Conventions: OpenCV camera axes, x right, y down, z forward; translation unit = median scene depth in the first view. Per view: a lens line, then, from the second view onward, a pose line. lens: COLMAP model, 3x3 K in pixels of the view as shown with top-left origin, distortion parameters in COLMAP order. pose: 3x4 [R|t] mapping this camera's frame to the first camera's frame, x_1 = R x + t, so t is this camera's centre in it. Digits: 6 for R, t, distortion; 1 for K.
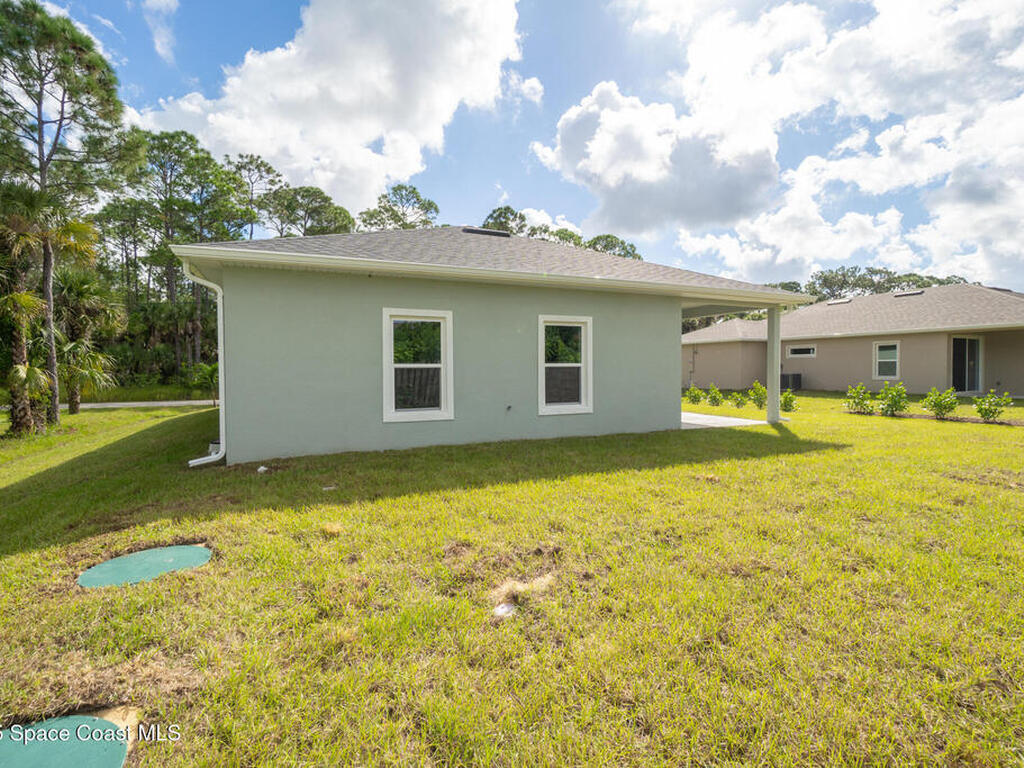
lens RADIAL K [[503.7, 0, 509.9], [0, 503.7, 375.2], [0, 0, 1]] dist [-0.001159, 0.000420]
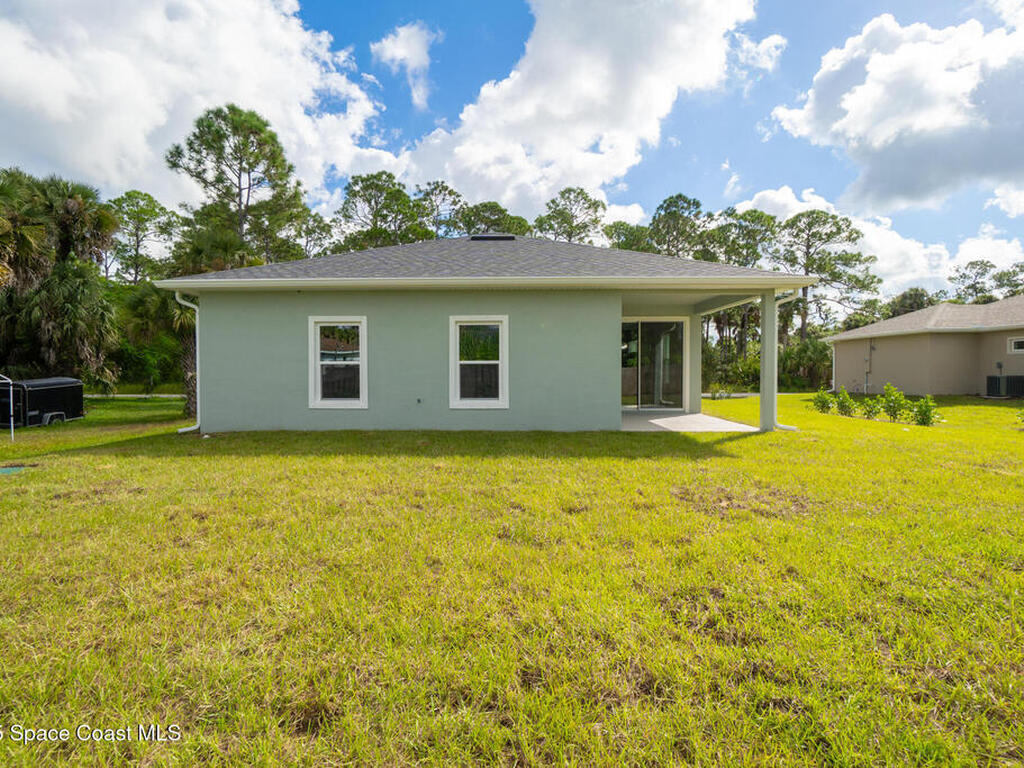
lens RADIAL K [[503.7, 0, 507.9], [0, 503.7, 381.2], [0, 0, 1]] dist [-0.001159, 0.000420]
pose [[0.906945, 0.014998, -0.420981, 0.125303], [-0.008861, 0.999824, 0.016530, 0.000385], [0.421155, -0.011261, 0.906919, 0.013960]]
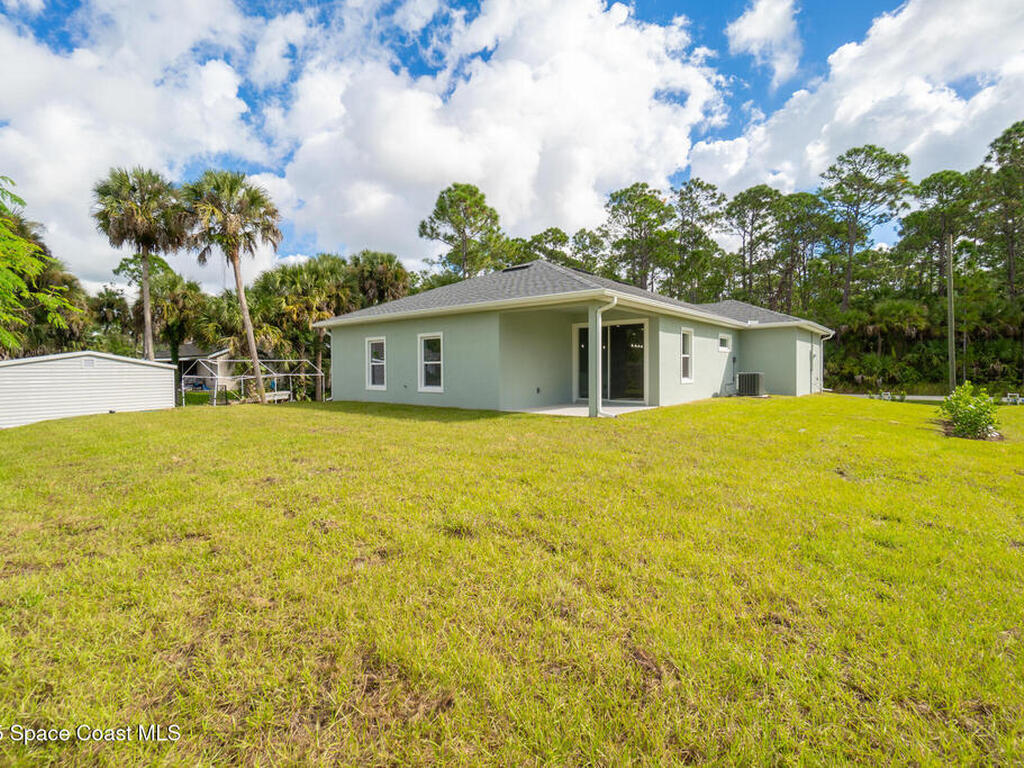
lens RADIAL K [[503.7, 0, 507.5], [0, 503.7, 385.8], [0, 0, 1]] dist [-0.001159, 0.000420]
pose [[0.442453, 0.034961, -0.896110, 0.351422], [-0.007170, 0.999346, 0.035449, -0.000979], [0.896763, -0.009260, 0.442414, 0.101487]]
